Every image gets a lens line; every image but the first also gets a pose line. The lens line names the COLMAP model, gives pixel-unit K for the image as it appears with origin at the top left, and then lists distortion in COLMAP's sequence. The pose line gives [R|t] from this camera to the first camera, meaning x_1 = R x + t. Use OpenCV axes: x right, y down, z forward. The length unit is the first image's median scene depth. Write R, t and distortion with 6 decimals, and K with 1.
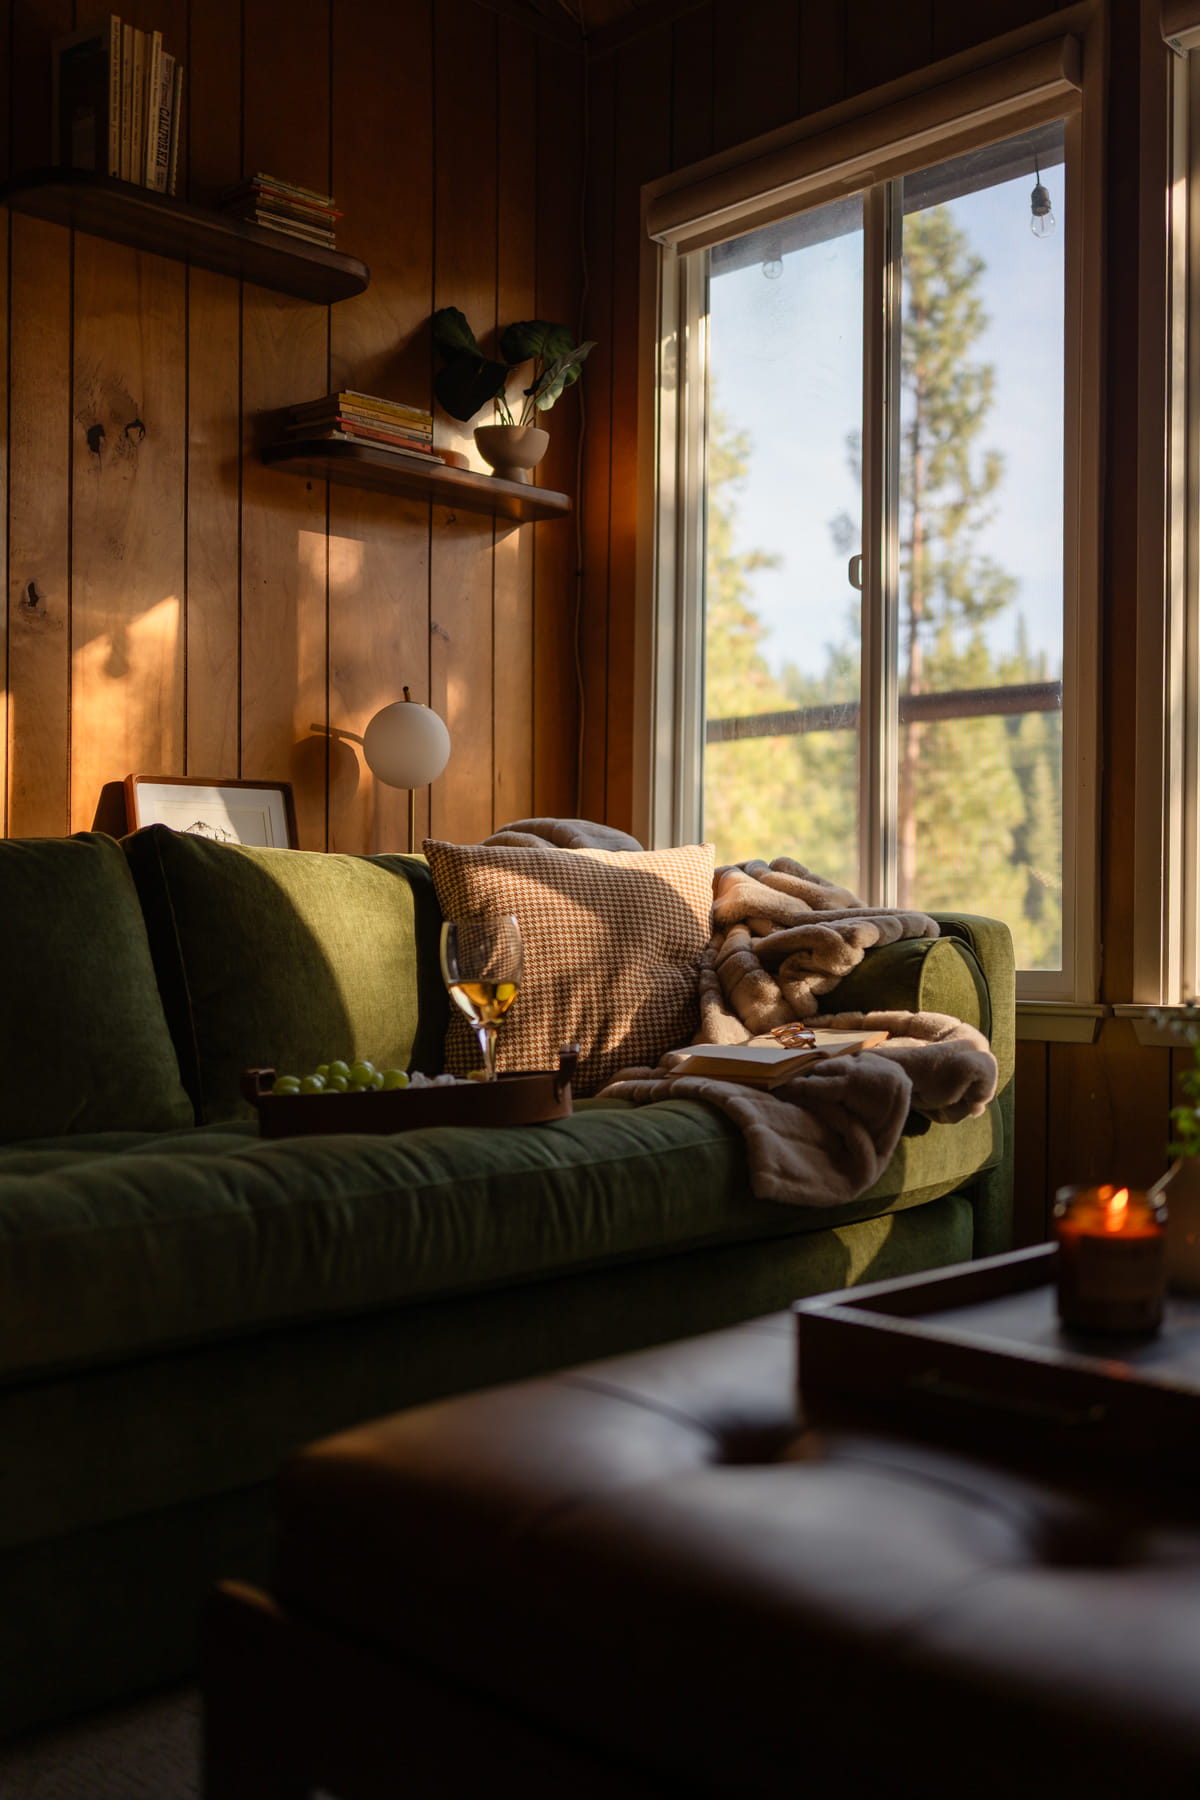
lens RADIAL K [[1760.5, 0, 599.6], [0, 1760.5, 939.7], [0, 0, 1]] dist [0.018131, 0.012293]
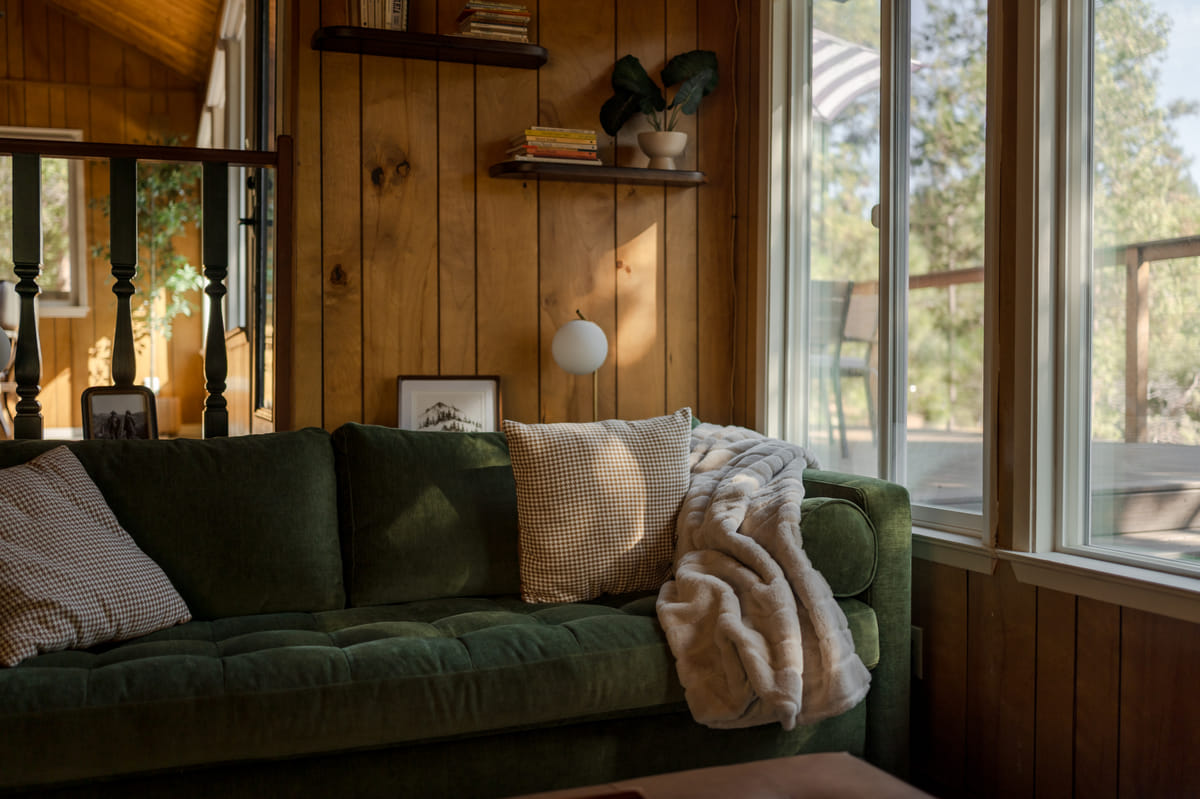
lens RADIAL K [[1157.8, 0, 600.0], [0, 1157.8, 399.5], [0, 0, 1]] dist [0.007676, 0.009824]
pose [[0.919837, -0.000638, -0.392301, 0.328955], [0.006269, 0.999895, 0.013073, -0.082750], [0.392252, -0.014485, 0.919744, 0.067991]]
